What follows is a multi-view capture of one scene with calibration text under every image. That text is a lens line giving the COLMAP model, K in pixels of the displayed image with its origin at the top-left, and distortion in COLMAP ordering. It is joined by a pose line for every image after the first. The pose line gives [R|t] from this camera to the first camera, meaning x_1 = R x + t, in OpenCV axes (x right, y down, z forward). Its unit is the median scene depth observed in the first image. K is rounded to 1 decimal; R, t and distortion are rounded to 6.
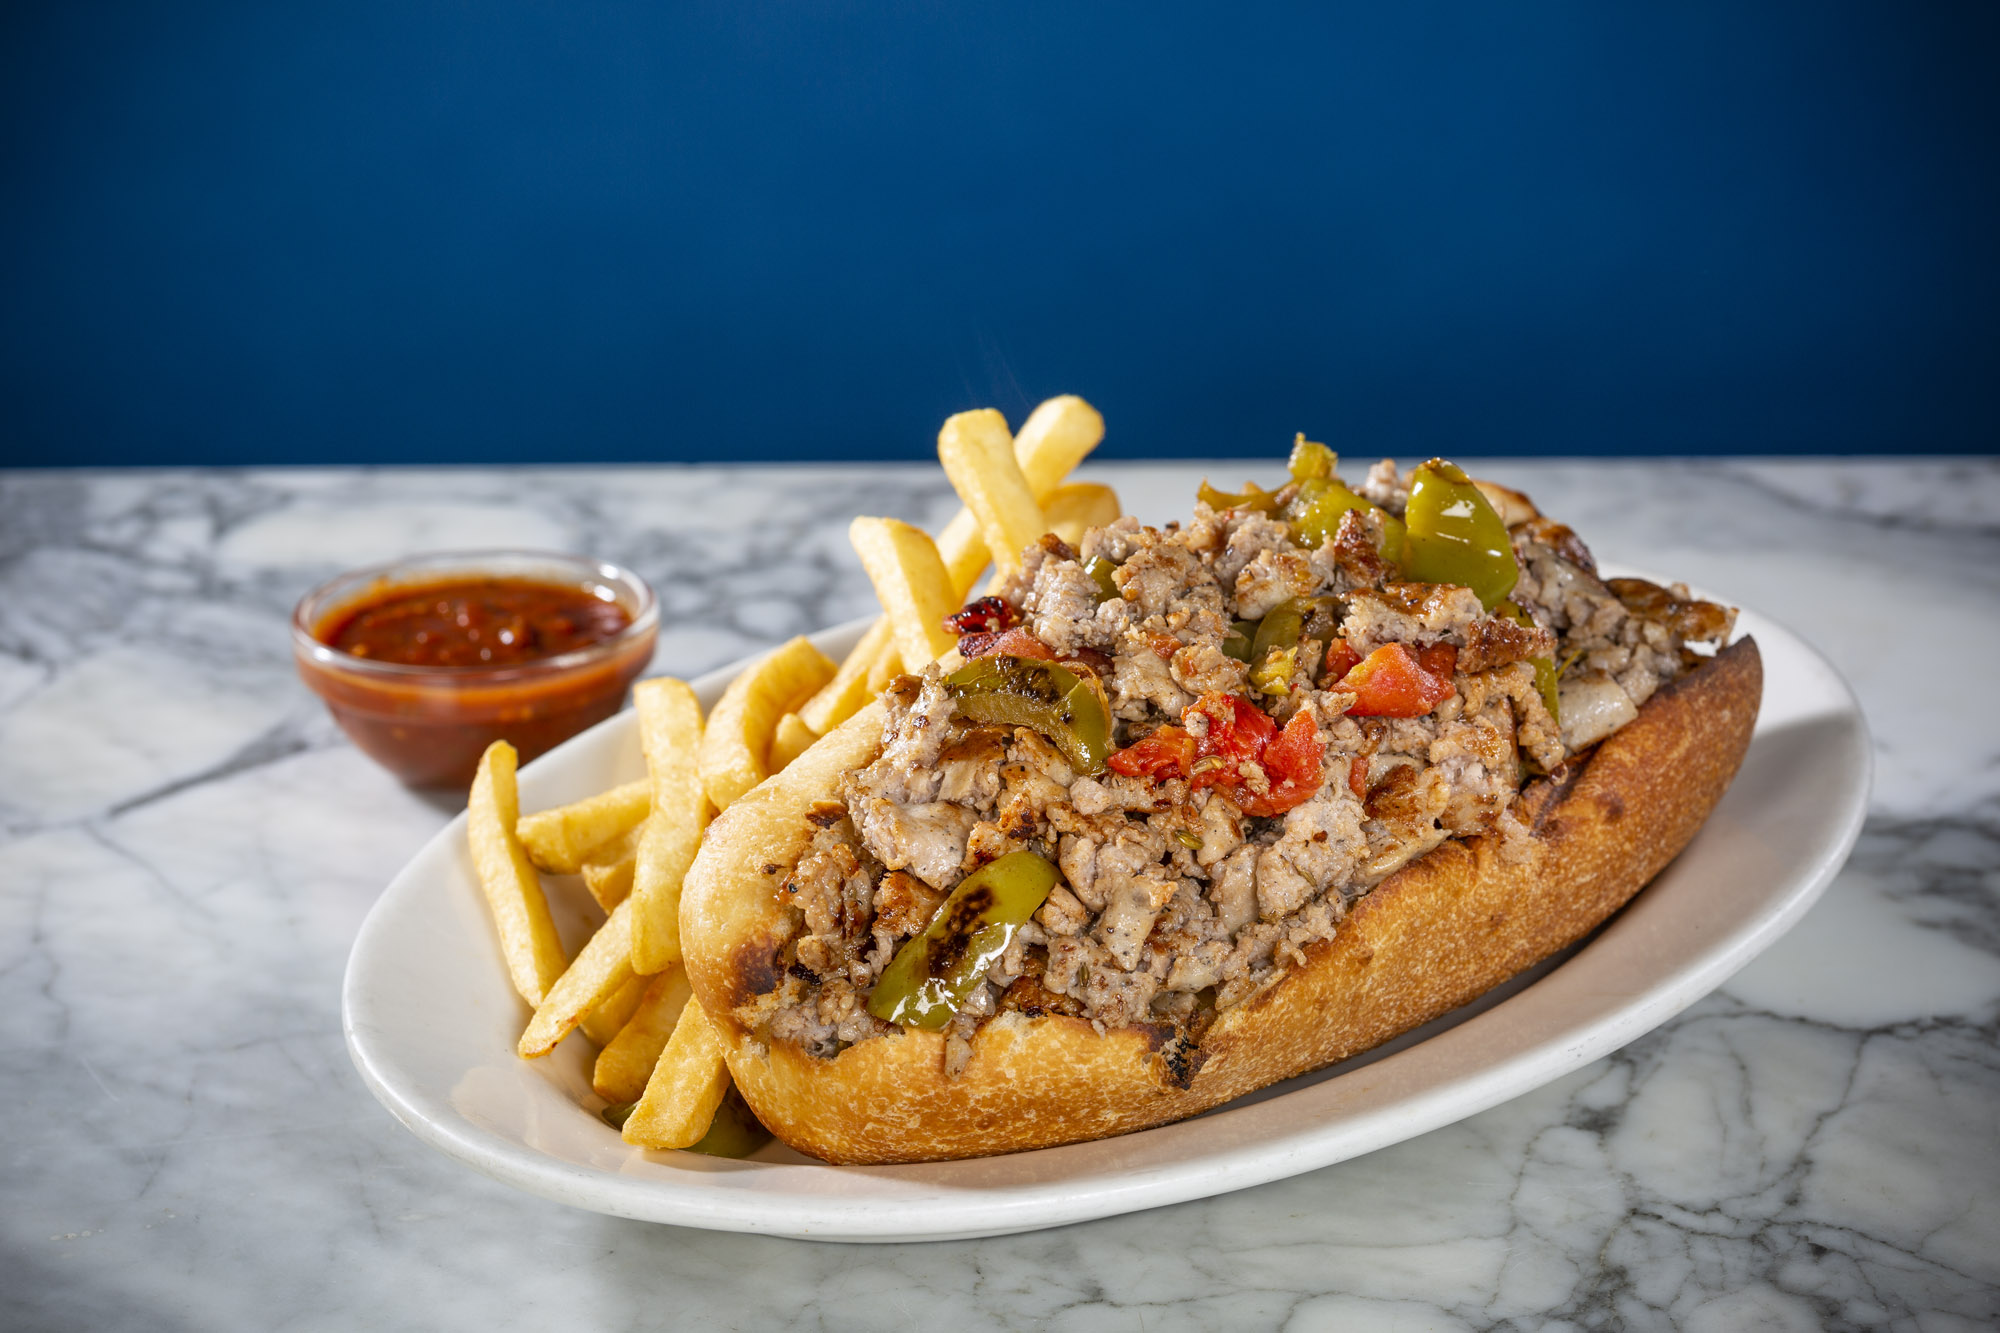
lens RADIAL K [[6548.9, 0, 997.9], [0, 6548.9, 667.0], [0, 0, 1]] dist [-0.108299, -0.727879]
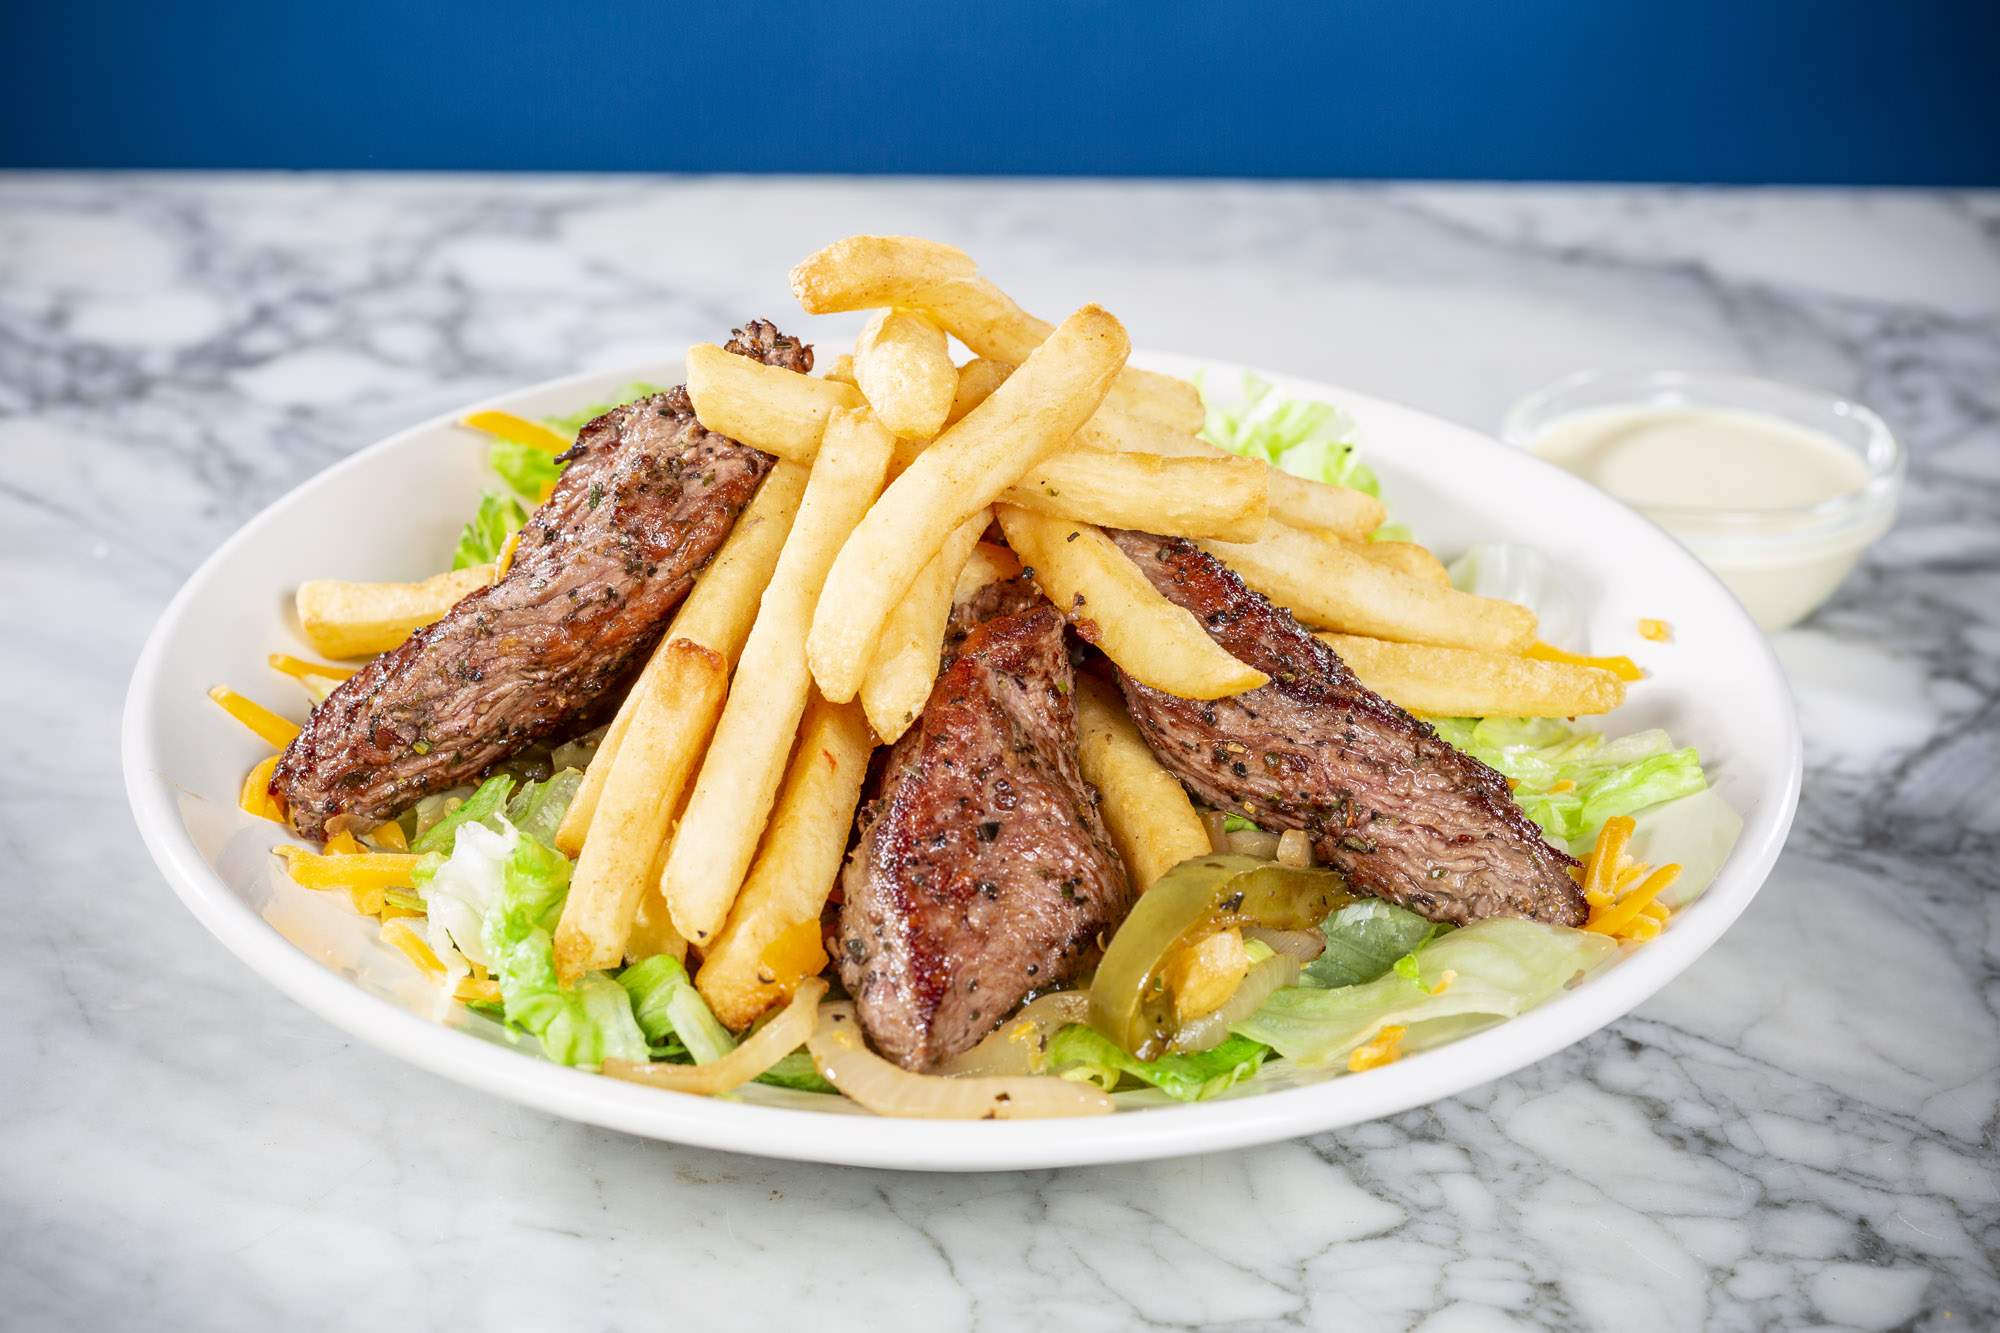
lens RADIAL K [[6548.9, 0, 997.9], [0, 6548.9, 667.0], [0, 0, 1]] dist [-0.108299, -0.727879]
pose [[0.992305, 0.007047, 0.123617, -0.083015], [-0.013405, 0.998625, 0.050678, -0.012173], [-0.123090, -0.051945, 0.991035, 0.075878]]
